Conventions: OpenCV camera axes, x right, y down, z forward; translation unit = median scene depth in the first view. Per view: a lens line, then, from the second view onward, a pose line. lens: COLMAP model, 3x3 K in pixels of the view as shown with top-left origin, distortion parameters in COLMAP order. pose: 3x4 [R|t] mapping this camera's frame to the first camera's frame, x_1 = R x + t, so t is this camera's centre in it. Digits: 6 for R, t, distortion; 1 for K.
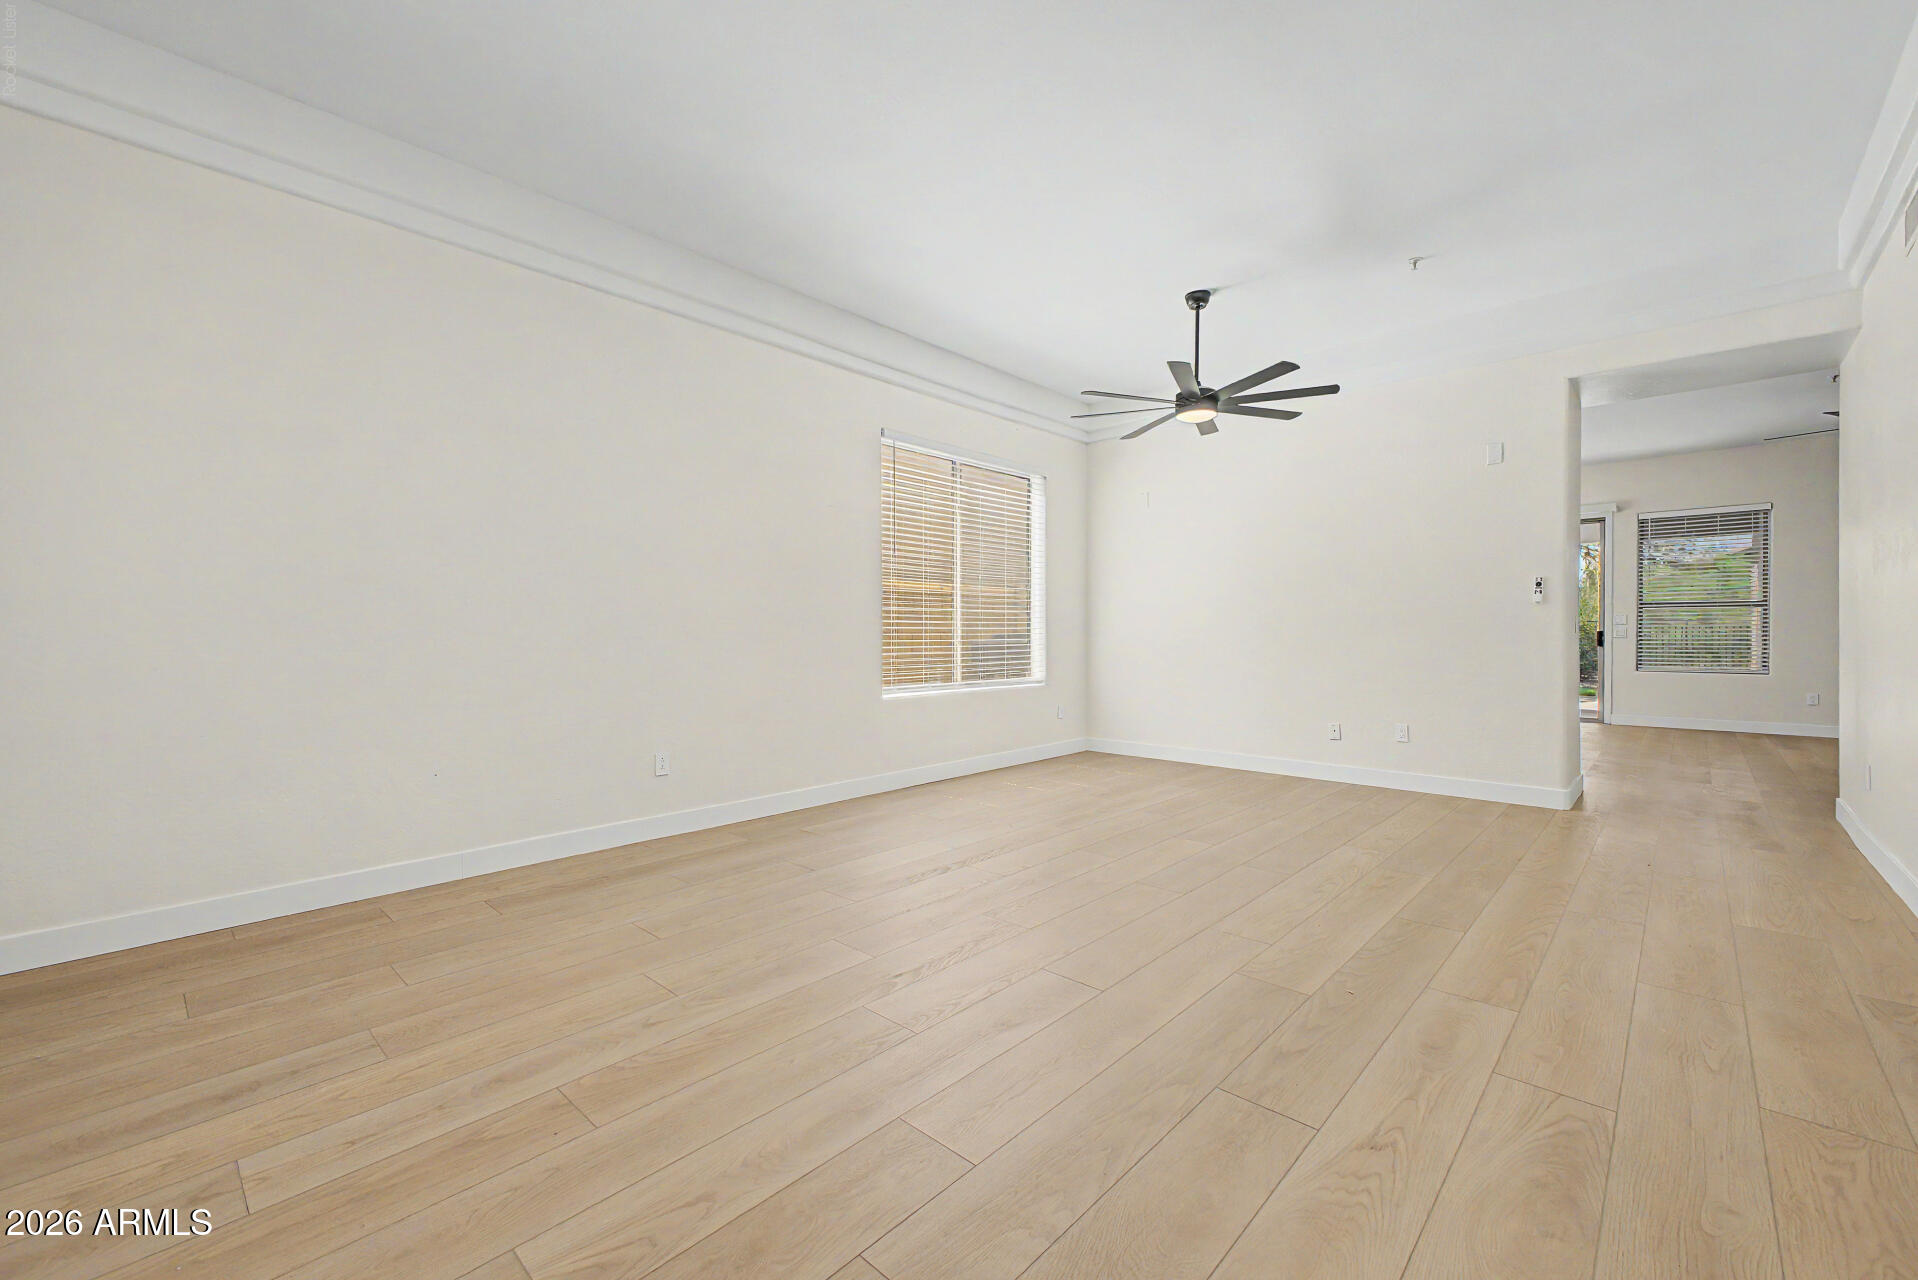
lens RADIAL K [[770.3, 0, 960.4], [0, 770.3, 635.2], [0, 0, 1]] dist [0.002107, 0.000096]
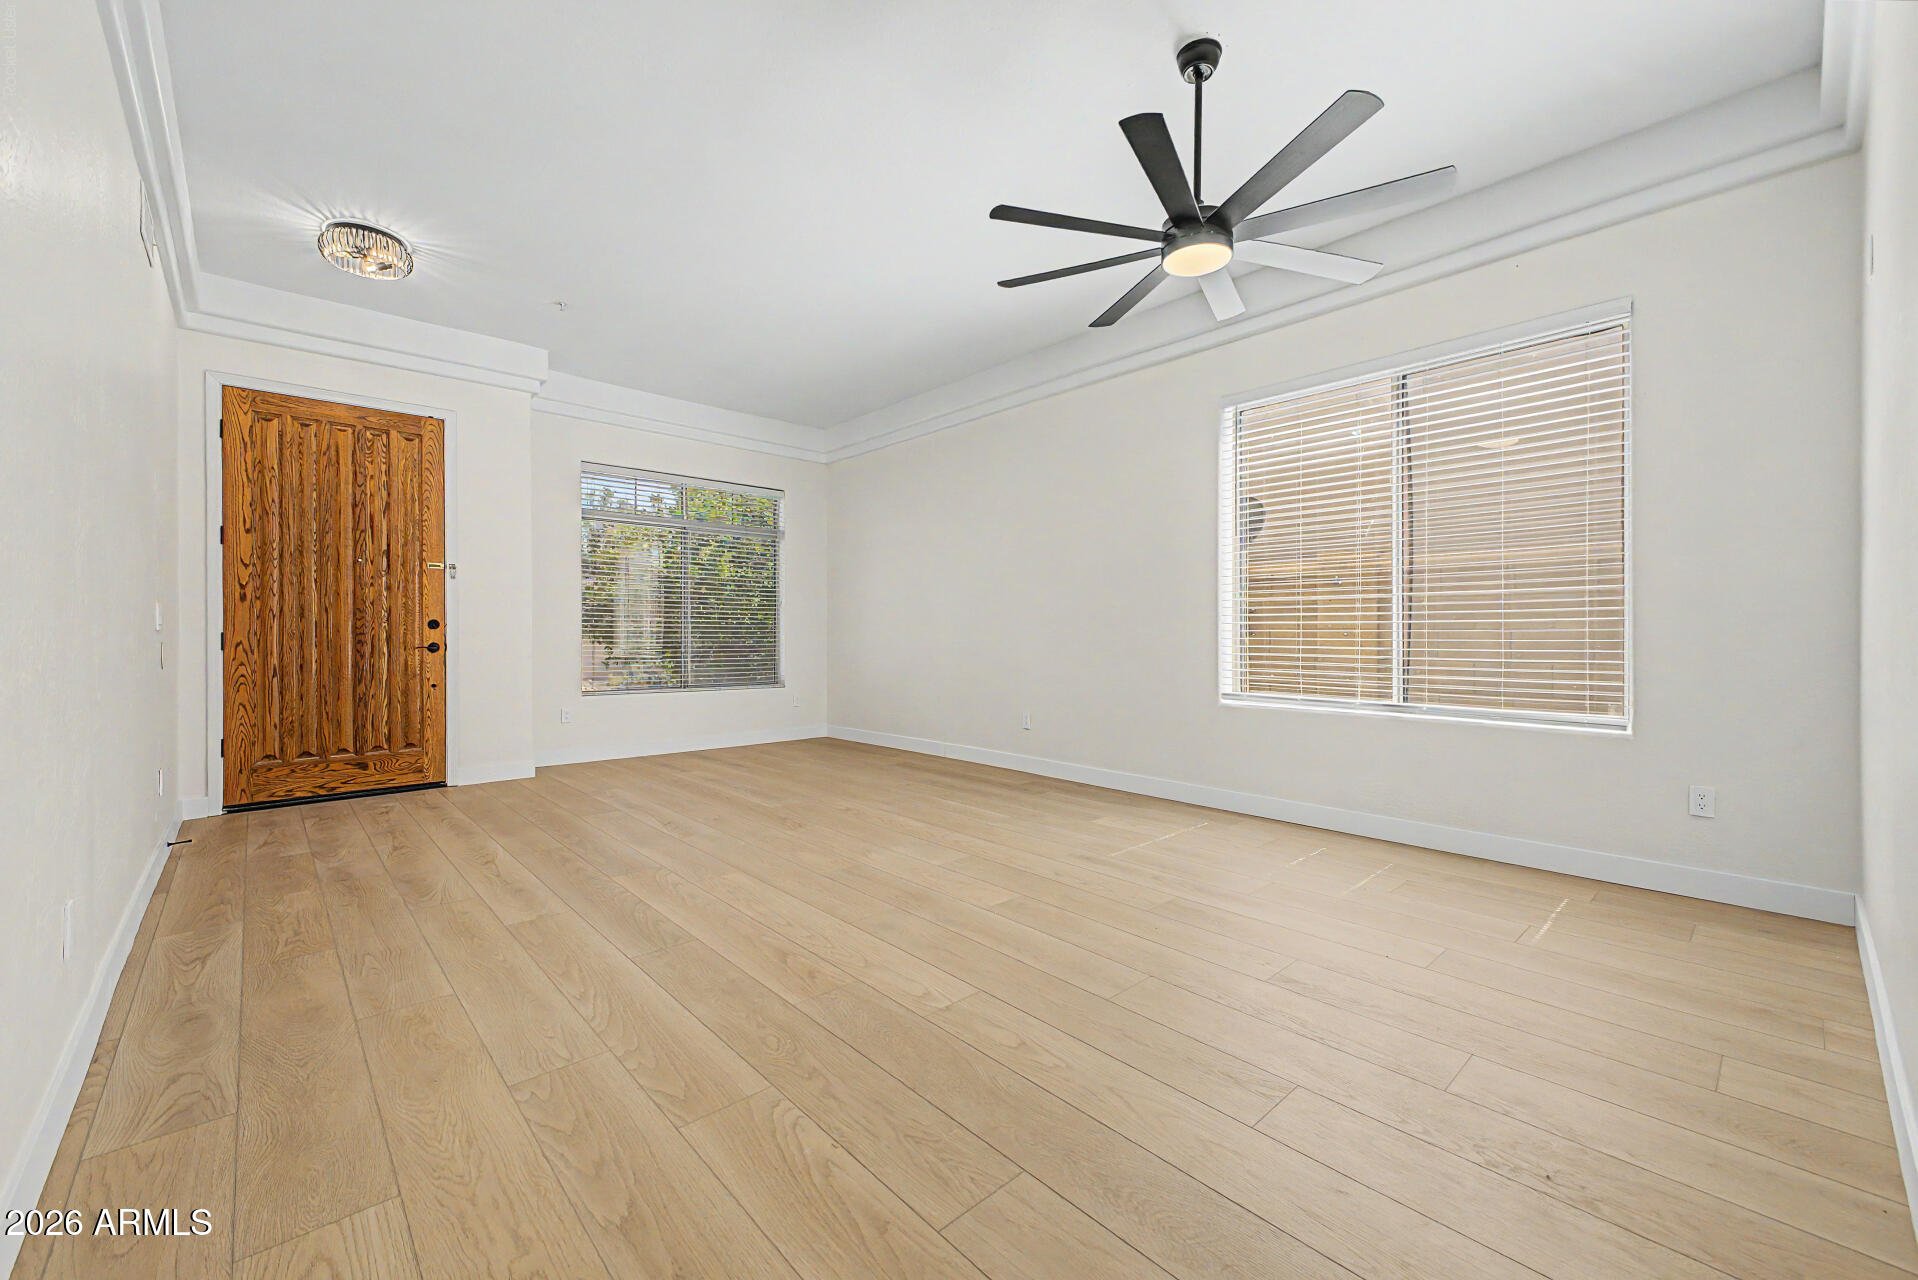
lens RADIAL K [[770.3, 0, 960.4], [0, 770.3, 635.2], [0, 0, 1]] dist [0.002107, 0.000096]
pose [[-0.068575, 0.009516, -0.997601, 1.282433], [-0.003076, 0.999948, 0.009750, -0.004884], [0.997641, 0.003738, -0.068542, 1.213730]]
